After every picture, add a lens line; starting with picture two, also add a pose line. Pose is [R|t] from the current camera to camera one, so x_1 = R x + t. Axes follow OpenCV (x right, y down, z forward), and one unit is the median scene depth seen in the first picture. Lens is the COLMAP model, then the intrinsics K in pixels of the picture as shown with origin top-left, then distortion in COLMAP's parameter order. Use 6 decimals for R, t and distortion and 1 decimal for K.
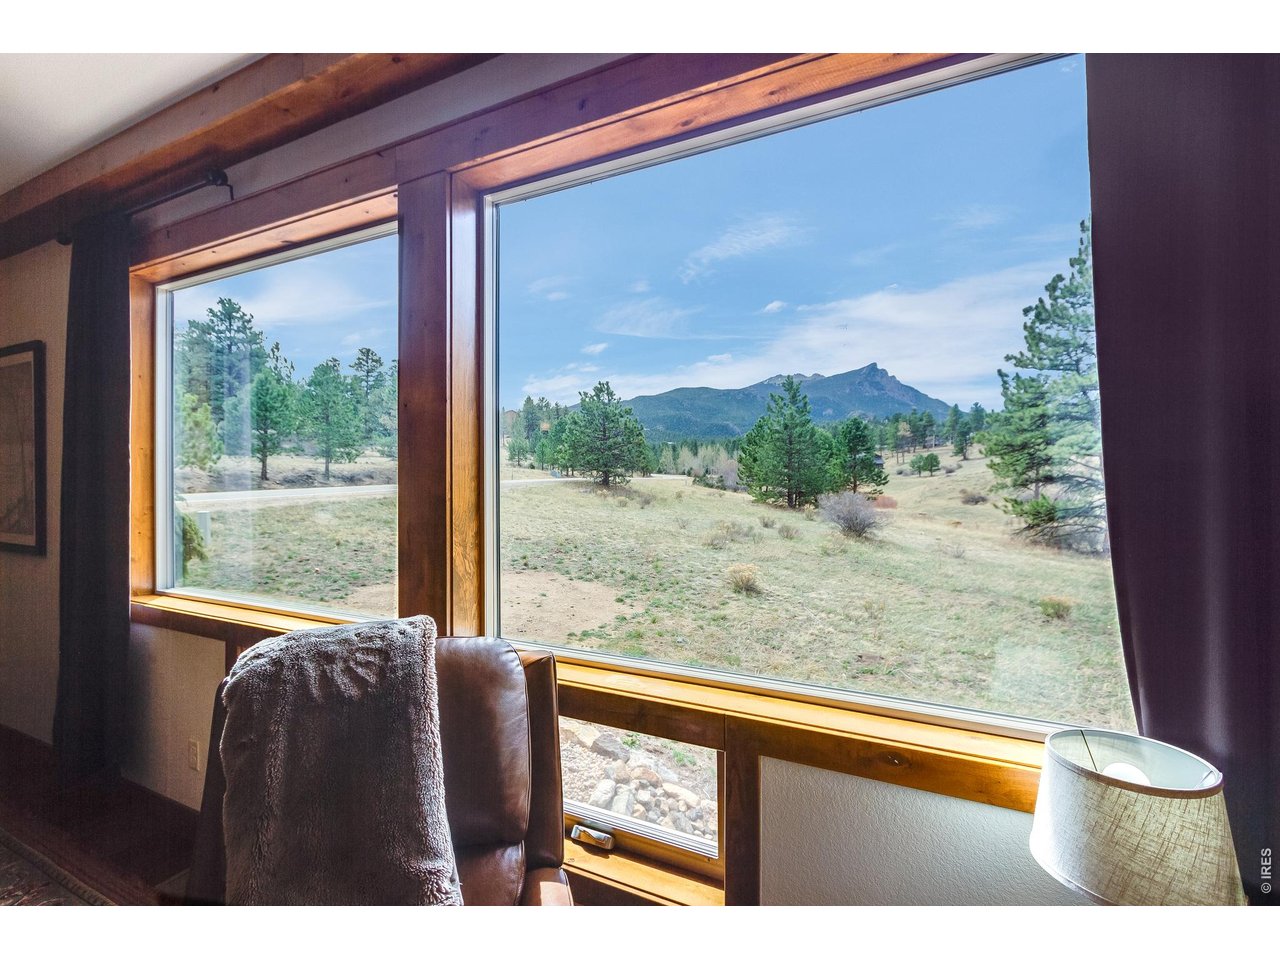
lens RADIAL K [[581.0, 0, 641.7], [0, 581.0, 475.1], [0, 0, 1]] dist [0.004860, 0.000945]
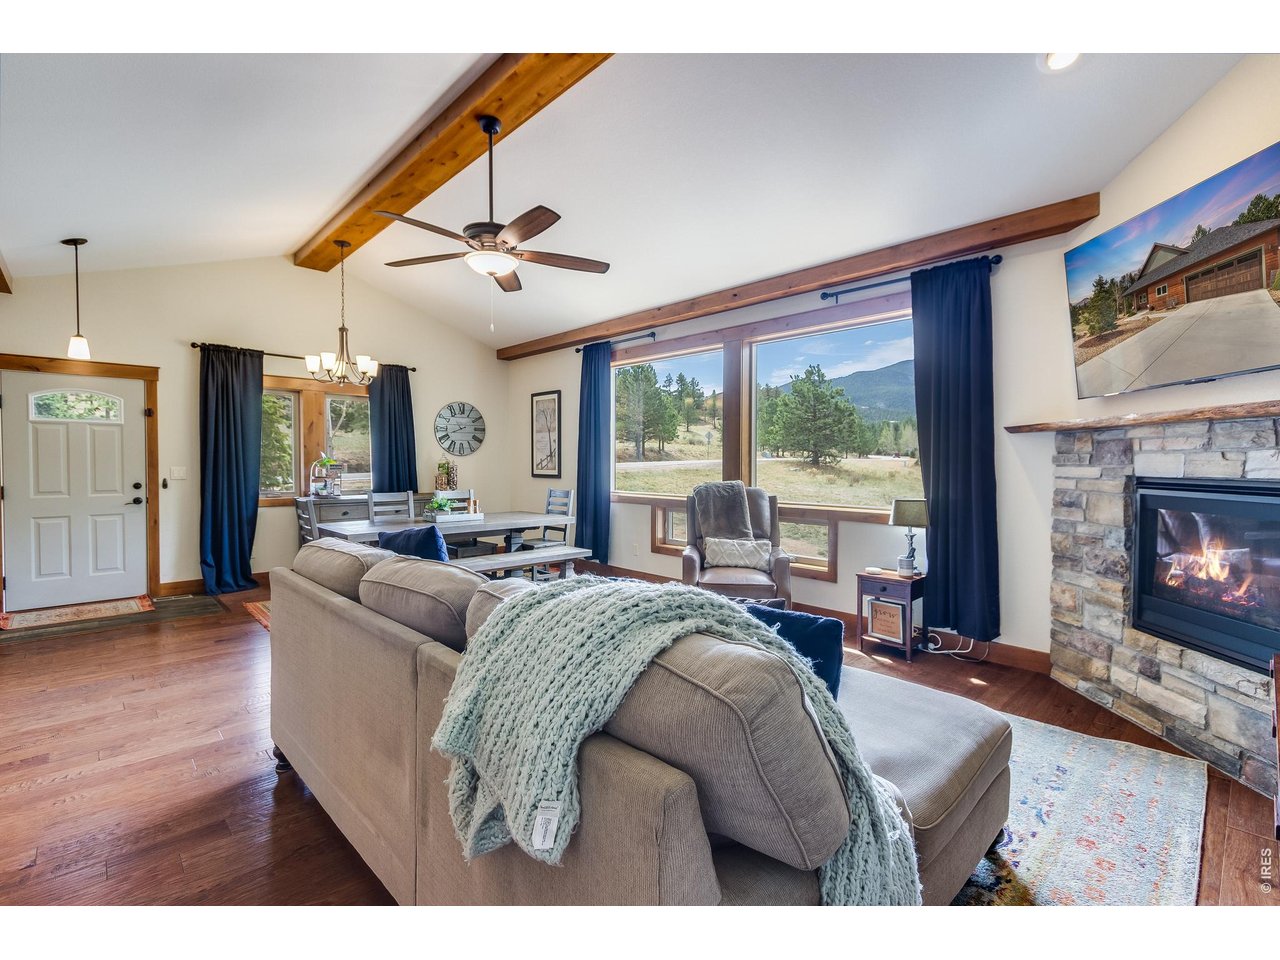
lens RADIAL K [[581.0, 0, 641.7], [0, 581.0, 475.1], [0, 0, 1]] dist [0.004860, 0.000945]
pose [[0.937019, 0.012744, -0.349046, 0.010386], [-0.001590, 0.999479, 0.032224, 0.003426], [0.349275, -0.029640, 0.936551, -0.087976]]
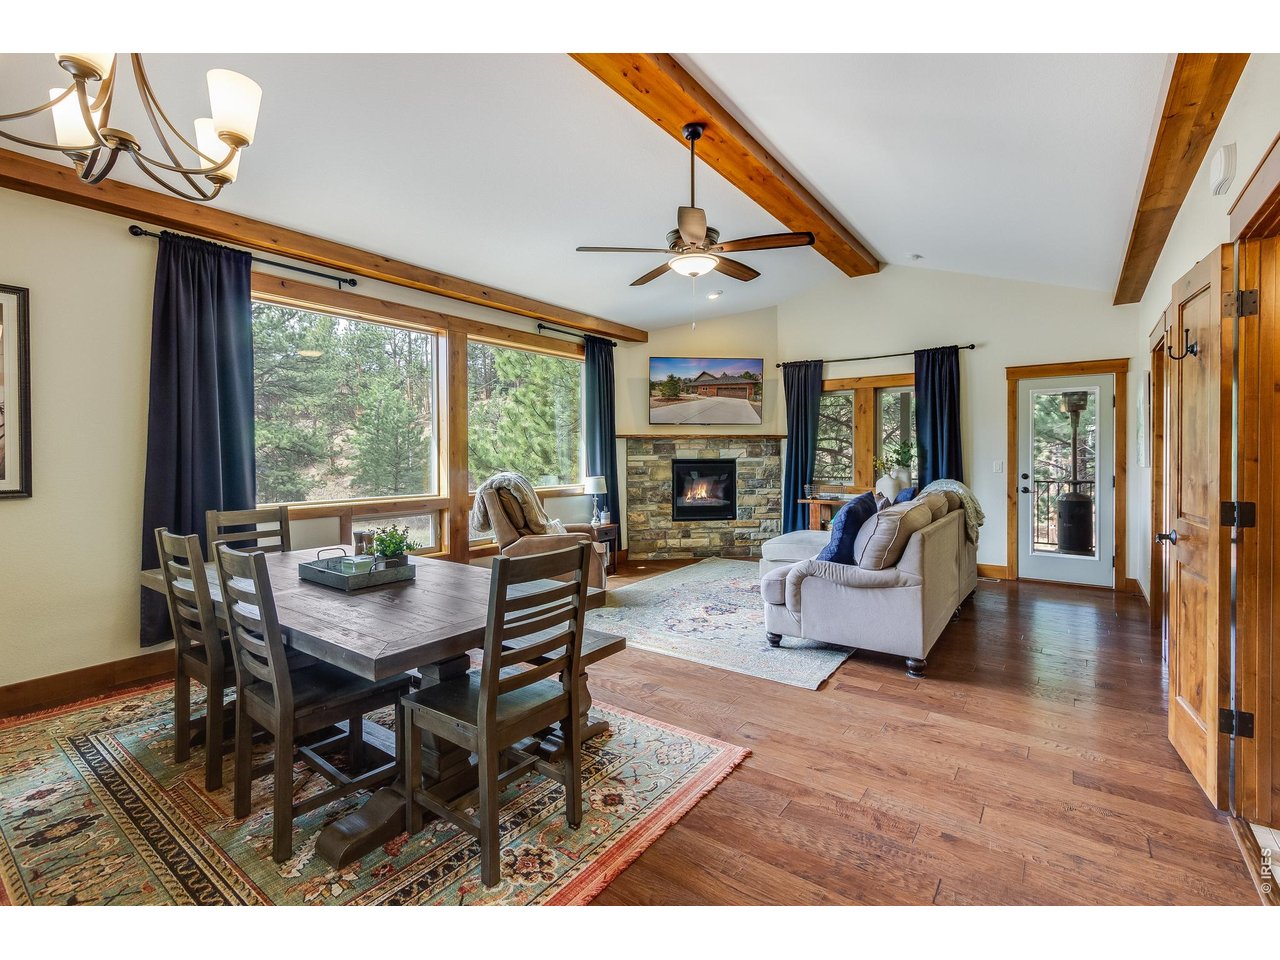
lens RADIAL K [[579.6, 0, 640.1], [0, 579.6, 461.3], [0, 0, 1]] dist [0.001215, -0.000074]
pose [[0.194948, -0.011489, 0.980746, -0.139083], [-0.000080, 0.999931, 0.011730, 0.004563], [-0.980814, -0.002365, 0.194934, -0.019564]]
